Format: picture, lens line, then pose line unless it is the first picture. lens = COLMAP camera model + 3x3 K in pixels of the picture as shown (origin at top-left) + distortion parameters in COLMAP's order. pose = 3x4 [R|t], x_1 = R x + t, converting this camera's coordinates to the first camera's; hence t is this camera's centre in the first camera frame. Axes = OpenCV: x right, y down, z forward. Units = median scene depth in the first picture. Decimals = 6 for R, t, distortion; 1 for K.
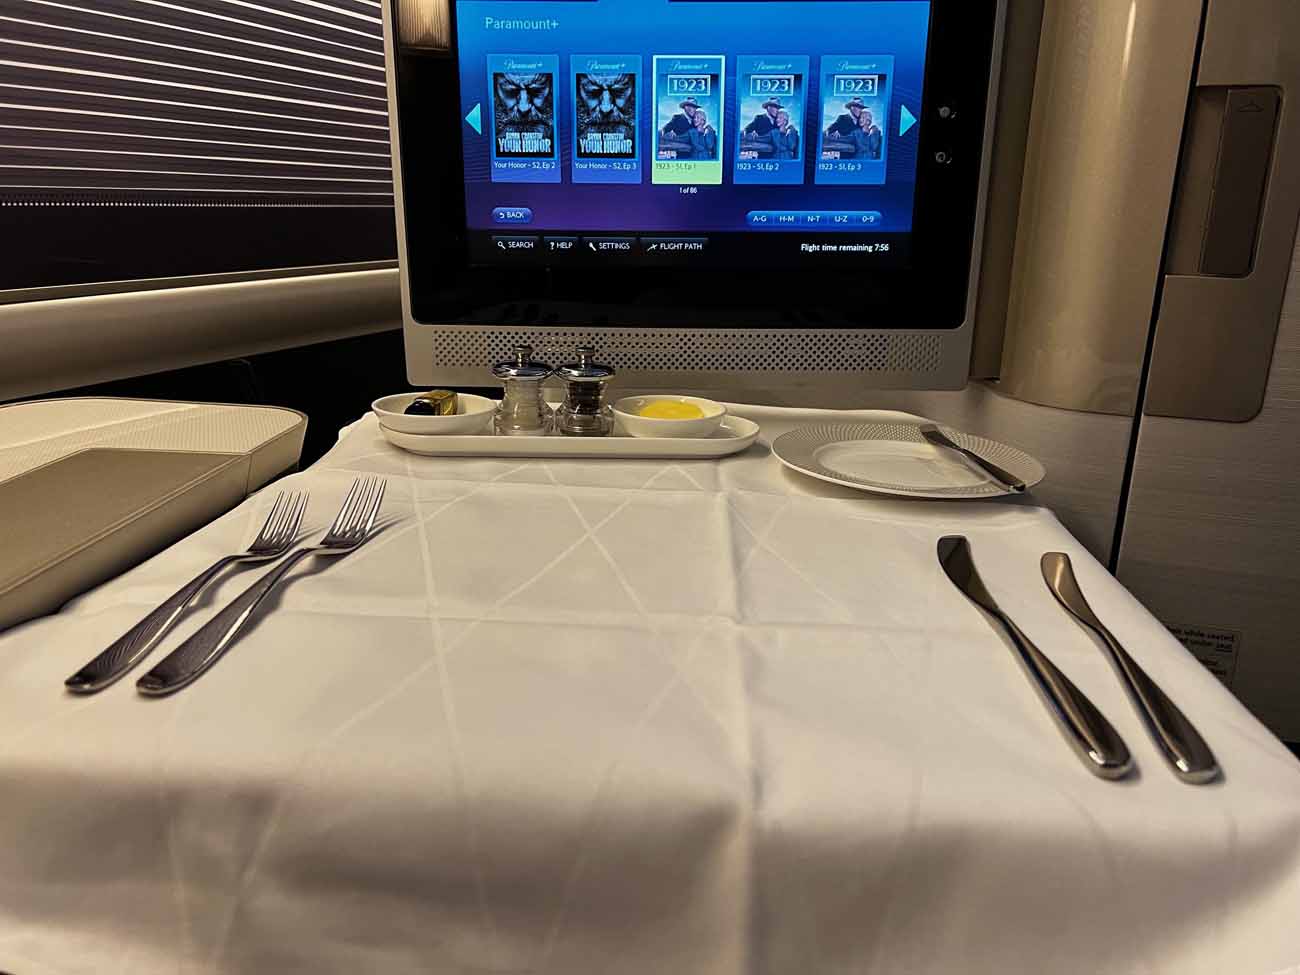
lens RADIAL K [[986.7, 0, 650.0], [0, 986.7, 487.5], [0, 0, 1]] dist [0.039680, -0.001381]
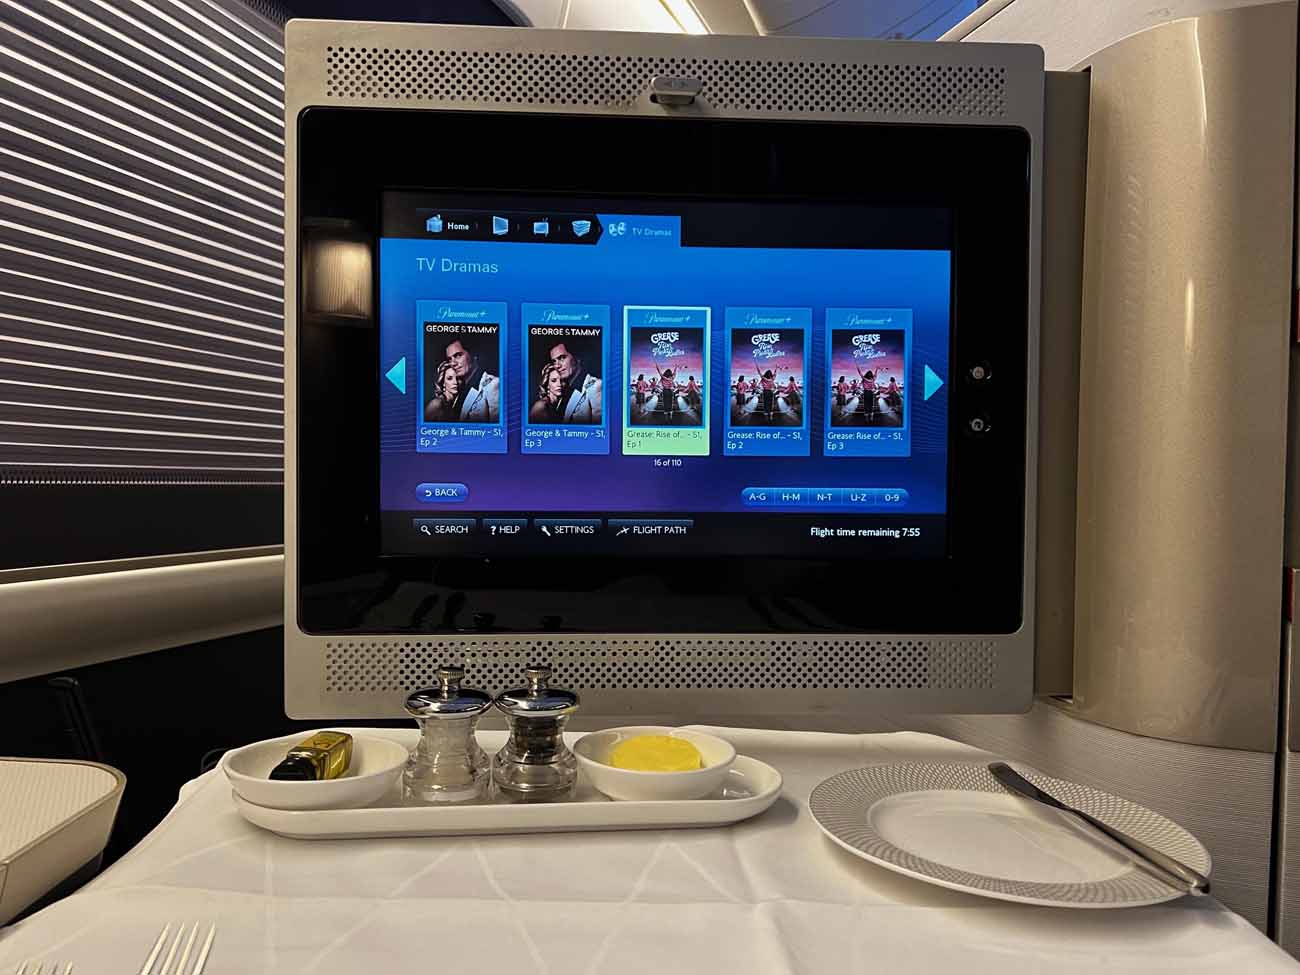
lens RADIAL K [[994.0, 0, 652.0], [0, 994.0, 502.5], [0, 0, 1]] dist [0.162373, -0.305759]
pose [[0.996463, -0.000609, 0.084030, -0.043049], [0.022179, 0.966423, -0.255998, -0.066175], [-0.081053, 0.256956, 0.963018, 0.245092]]
